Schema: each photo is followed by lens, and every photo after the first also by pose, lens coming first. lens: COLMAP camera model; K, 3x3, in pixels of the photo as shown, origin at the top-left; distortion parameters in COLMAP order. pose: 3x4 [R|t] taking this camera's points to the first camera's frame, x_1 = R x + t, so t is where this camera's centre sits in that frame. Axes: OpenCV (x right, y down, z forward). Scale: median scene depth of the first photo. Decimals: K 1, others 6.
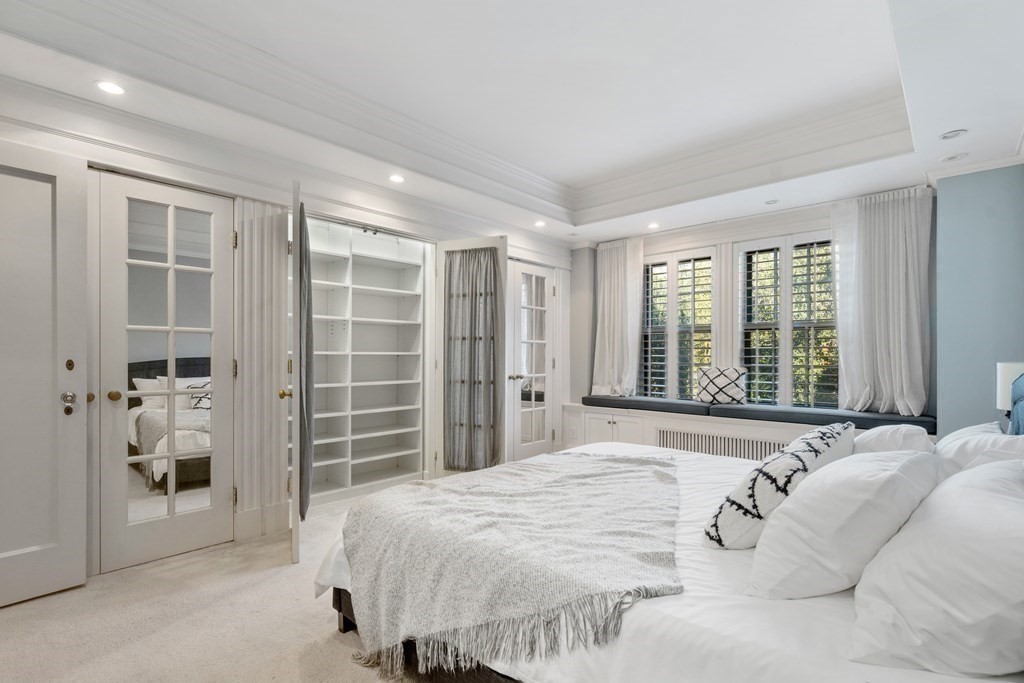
lens RADIAL K [[479.3, 0, 510.2], [0, 479.3, 351.3], [0, 0, 1]] dist [-0.002006, -0.000252]
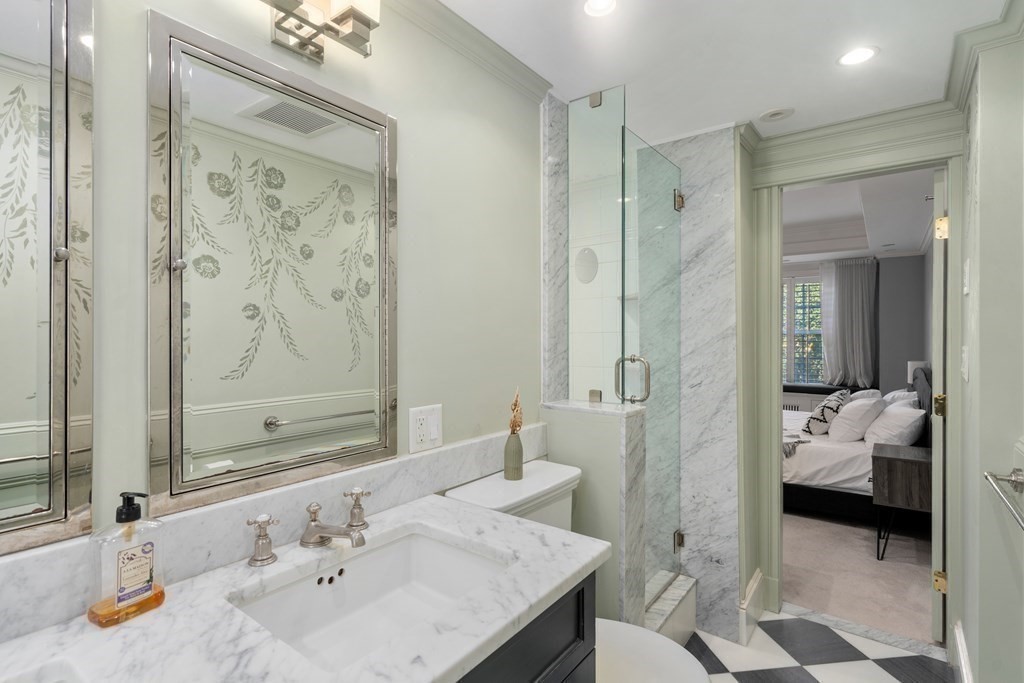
lens RADIAL K [[488.6, 0, 512.6], [0, 488.6, 329.6], [0, 0, 1]] dist [0.020499, 0.000030]
pose [[0.994550, 0.000404, 0.104260, -0.842033], [-0.000662, 0.999997, 0.002444, -0.107453], [-0.104259, -0.002499, 0.994547, -0.882341]]
